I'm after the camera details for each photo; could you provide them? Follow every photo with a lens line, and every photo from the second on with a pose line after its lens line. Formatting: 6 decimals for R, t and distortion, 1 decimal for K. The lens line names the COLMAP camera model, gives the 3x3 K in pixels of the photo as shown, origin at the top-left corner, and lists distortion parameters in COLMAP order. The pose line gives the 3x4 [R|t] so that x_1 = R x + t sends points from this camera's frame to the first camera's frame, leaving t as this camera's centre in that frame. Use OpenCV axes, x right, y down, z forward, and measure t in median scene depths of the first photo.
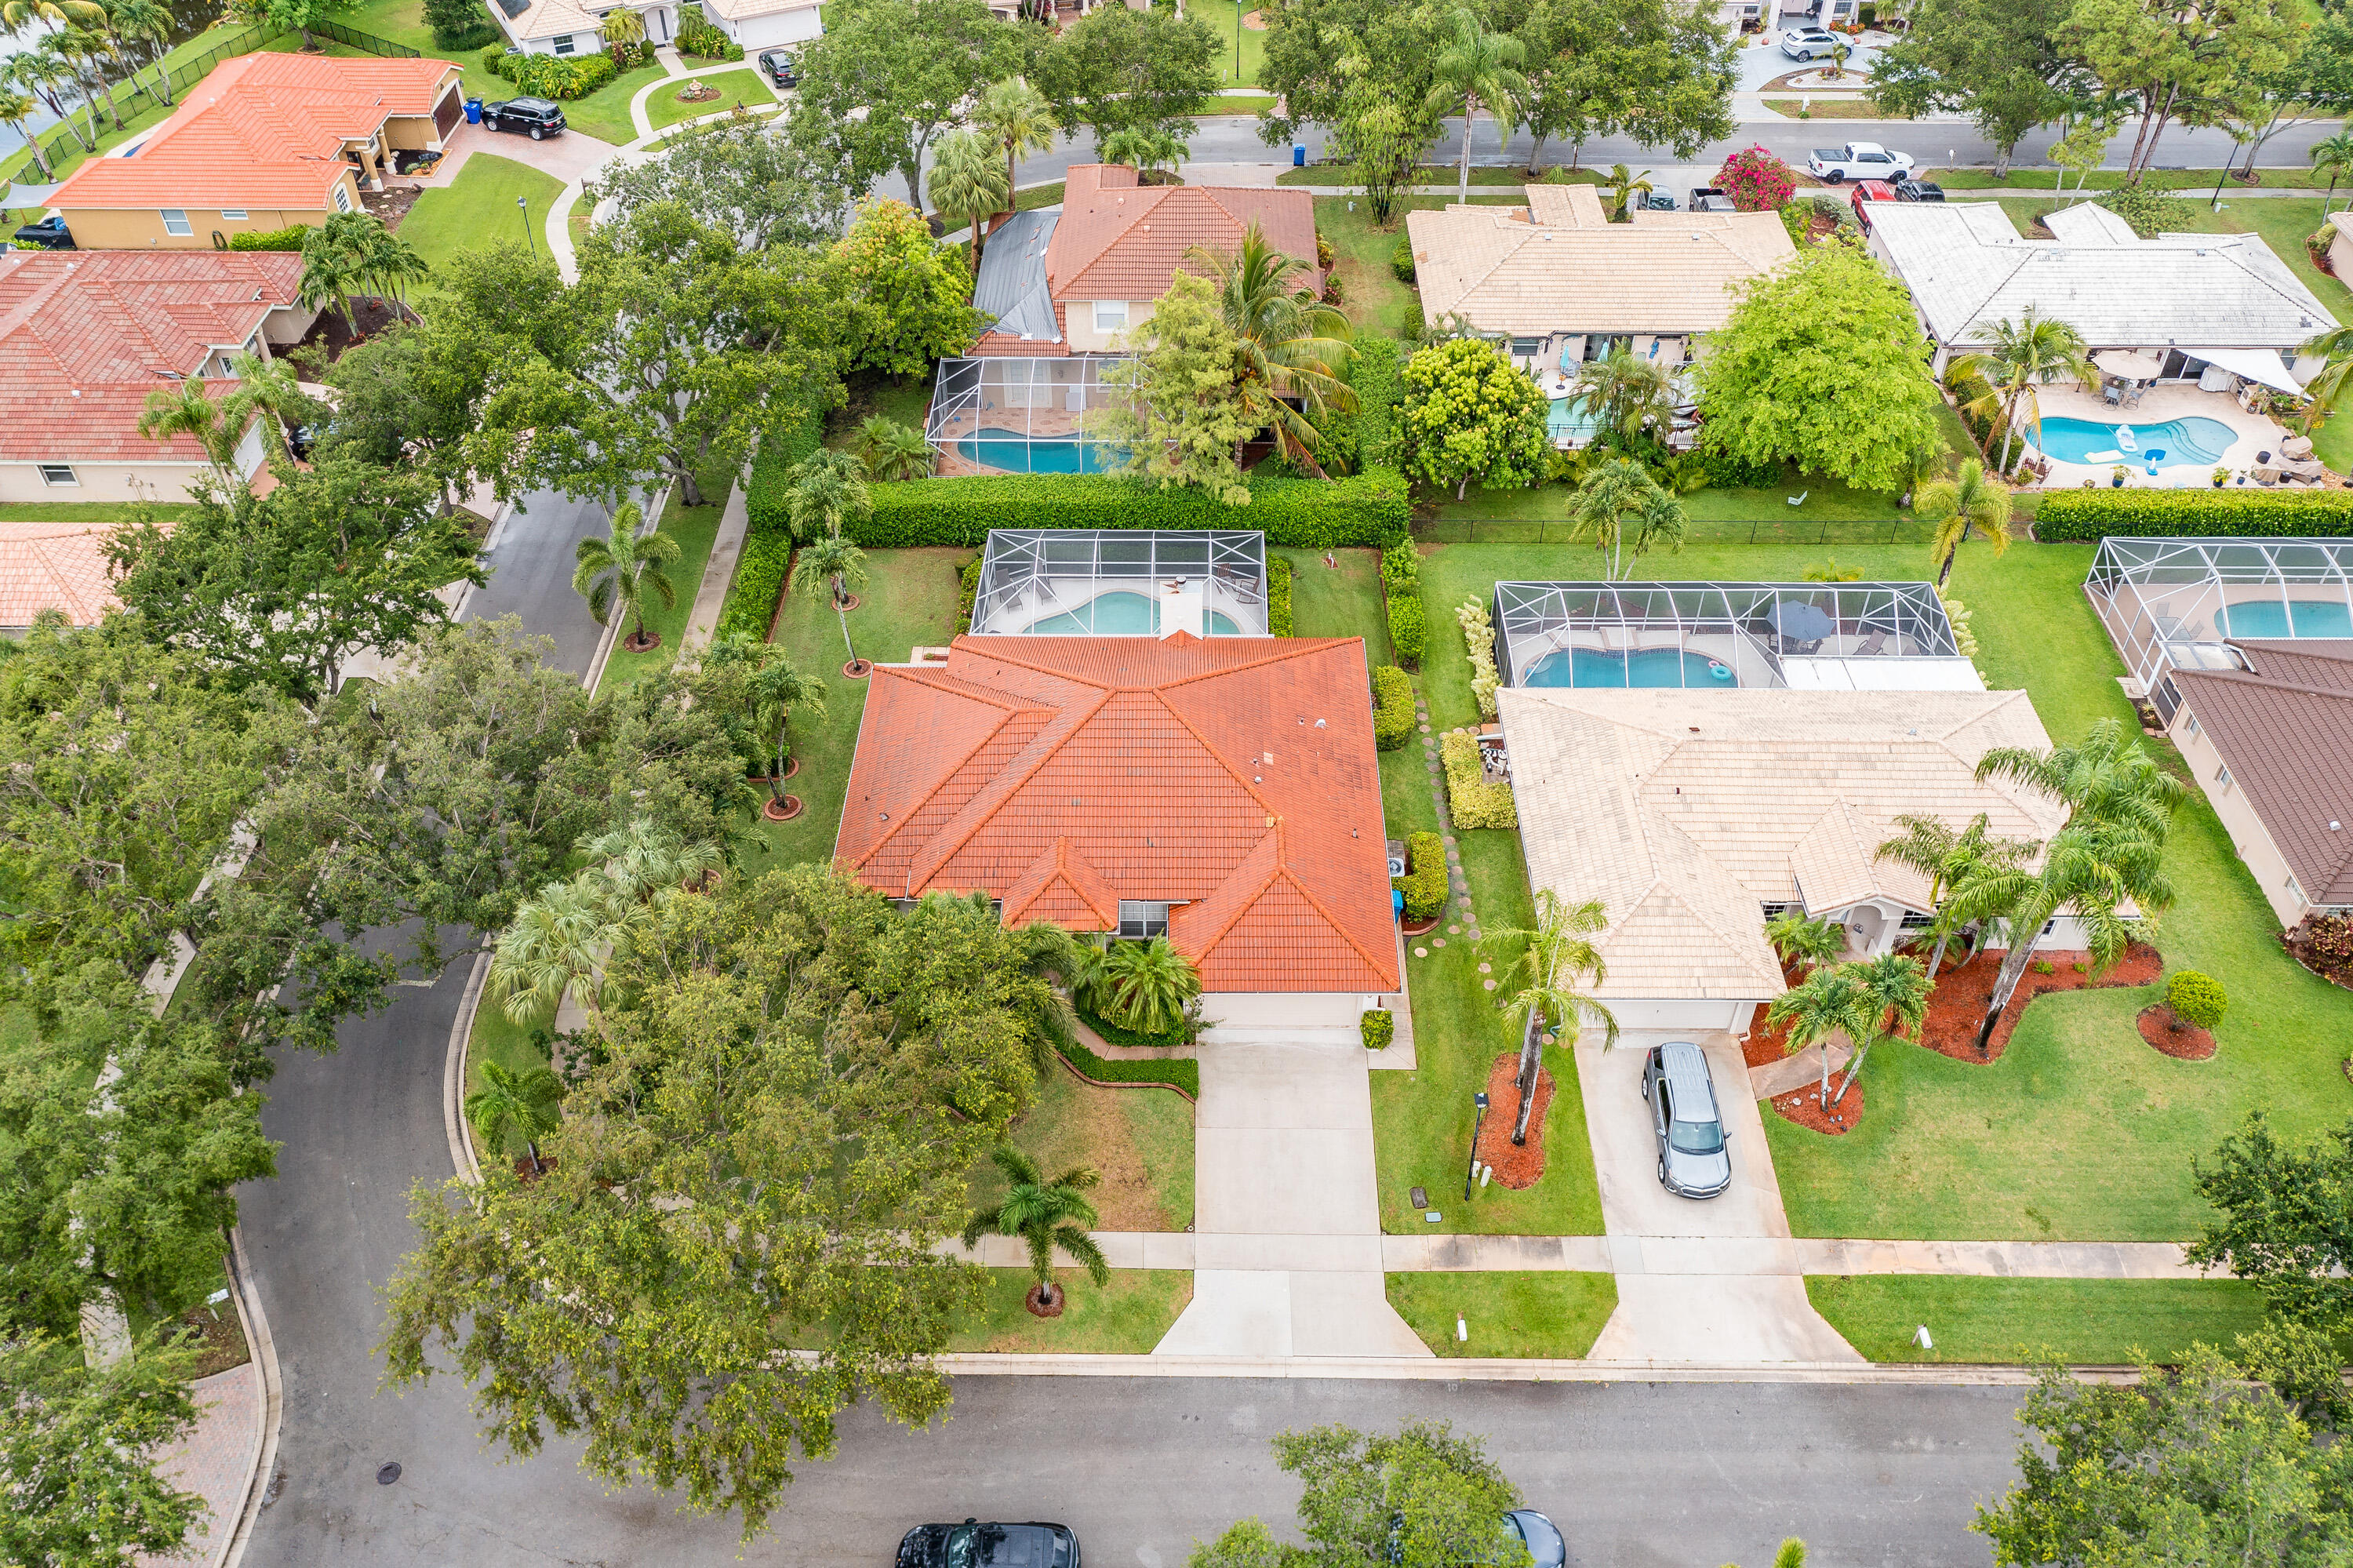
lens RADIAL K [[1858.6, 0, 1178.7], [0, 1858.6, 778.3], [0, 0, 1]] dist [0.002740, 0.002020]
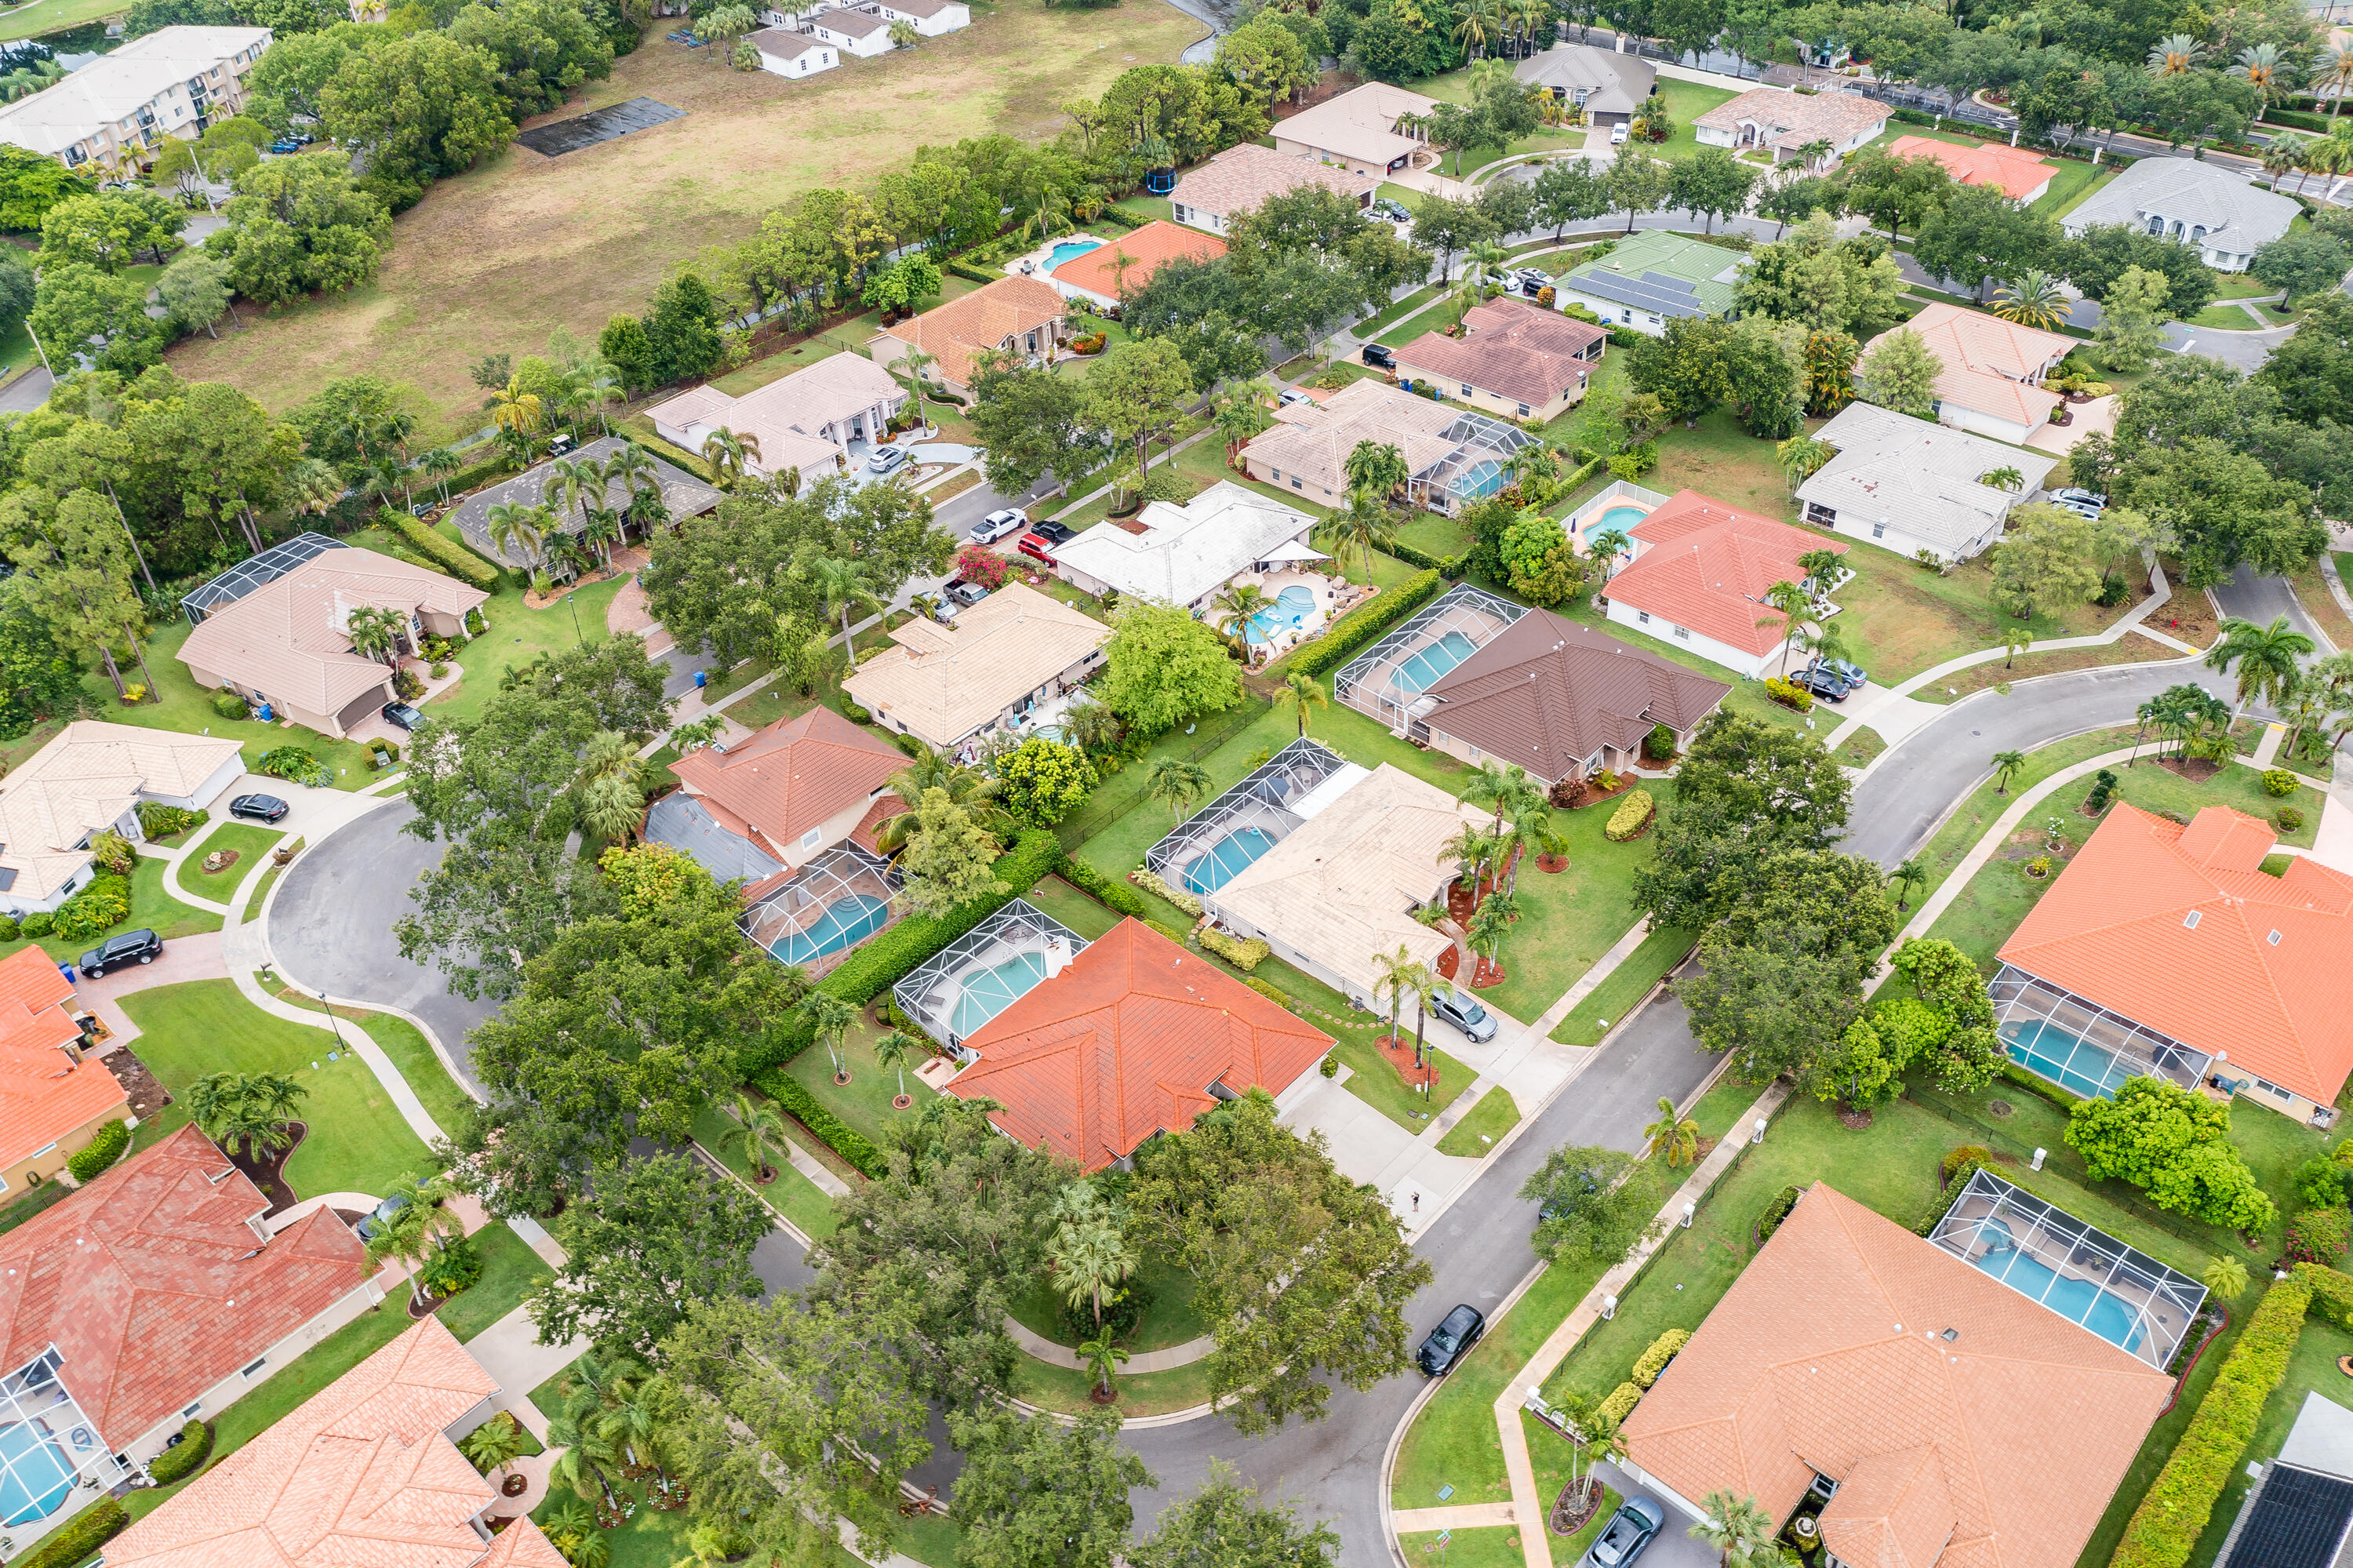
lens RADIAL K [[1843.5, 0, 1176.5], [0, 1843.5, 784.0], [0, 0, 1]] dist [0.000533, -0.003052]
pose [[0.670354, -0.484437, 0.562090, -0.727110], [0.528403, 0.843462, 0.096759, -0.299195], [-0.520976, 0.232147, 0.821396, -0.447735]]
